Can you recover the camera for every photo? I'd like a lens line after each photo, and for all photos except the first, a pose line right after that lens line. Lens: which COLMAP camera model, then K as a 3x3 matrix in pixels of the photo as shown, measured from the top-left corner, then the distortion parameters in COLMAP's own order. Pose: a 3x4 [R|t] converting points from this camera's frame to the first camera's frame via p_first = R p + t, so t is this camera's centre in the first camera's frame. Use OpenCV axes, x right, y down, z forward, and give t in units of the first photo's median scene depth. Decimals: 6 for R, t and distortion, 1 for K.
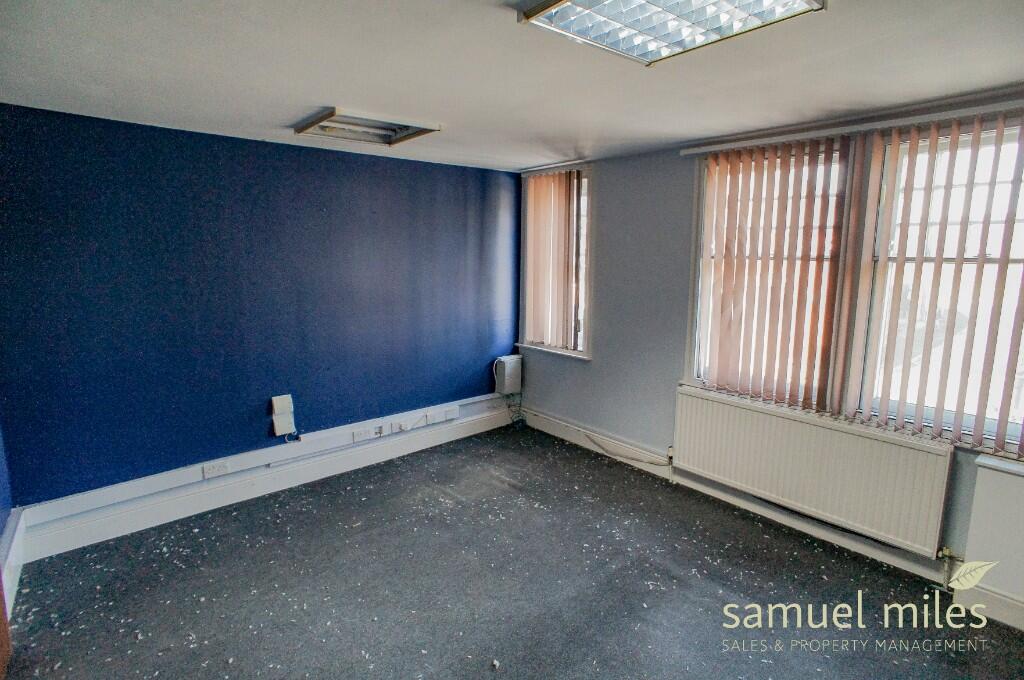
lens RADIAL K [[535.5, 0, 512.0], [0, 535.5, 340.0], [0, 0, 1]] dist [-0.086617, 0.058291]
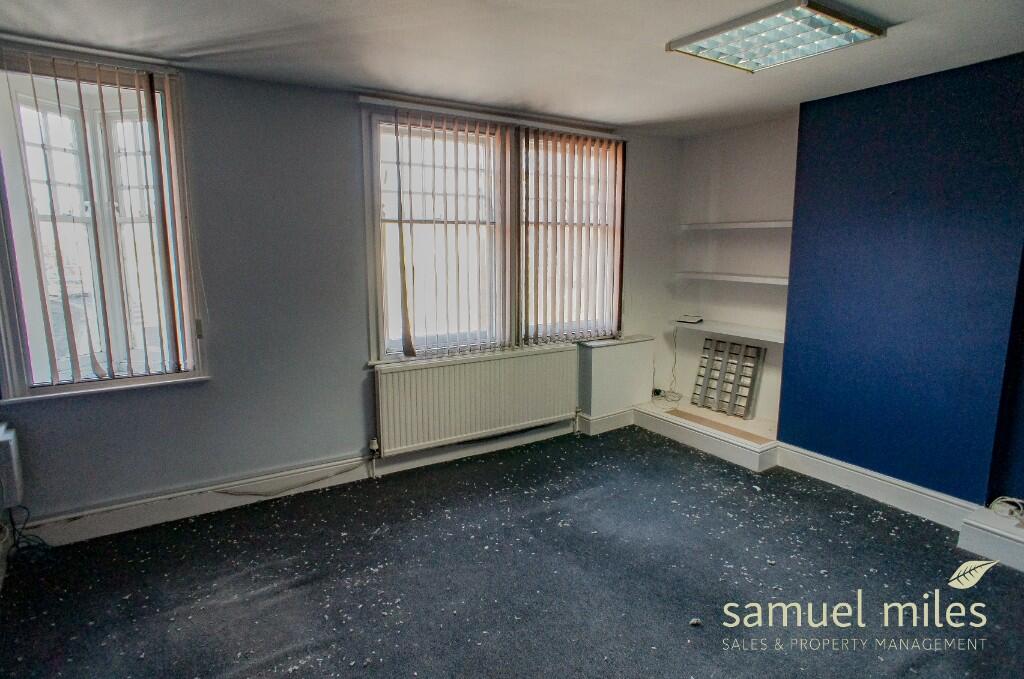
lens RADIAL K [[603.3, 0, 512.0], [0, 603.3, 339.5], [0, 0, 1]] dist [-0.003569, -0.000037]
pose [[0.089321, -0.183347, 0.978982, -0.706502], [0.145778, 0.974732, 0.169250, -0.107002], [-0.985277, 0.127597, 0.113792, 0.715688]]
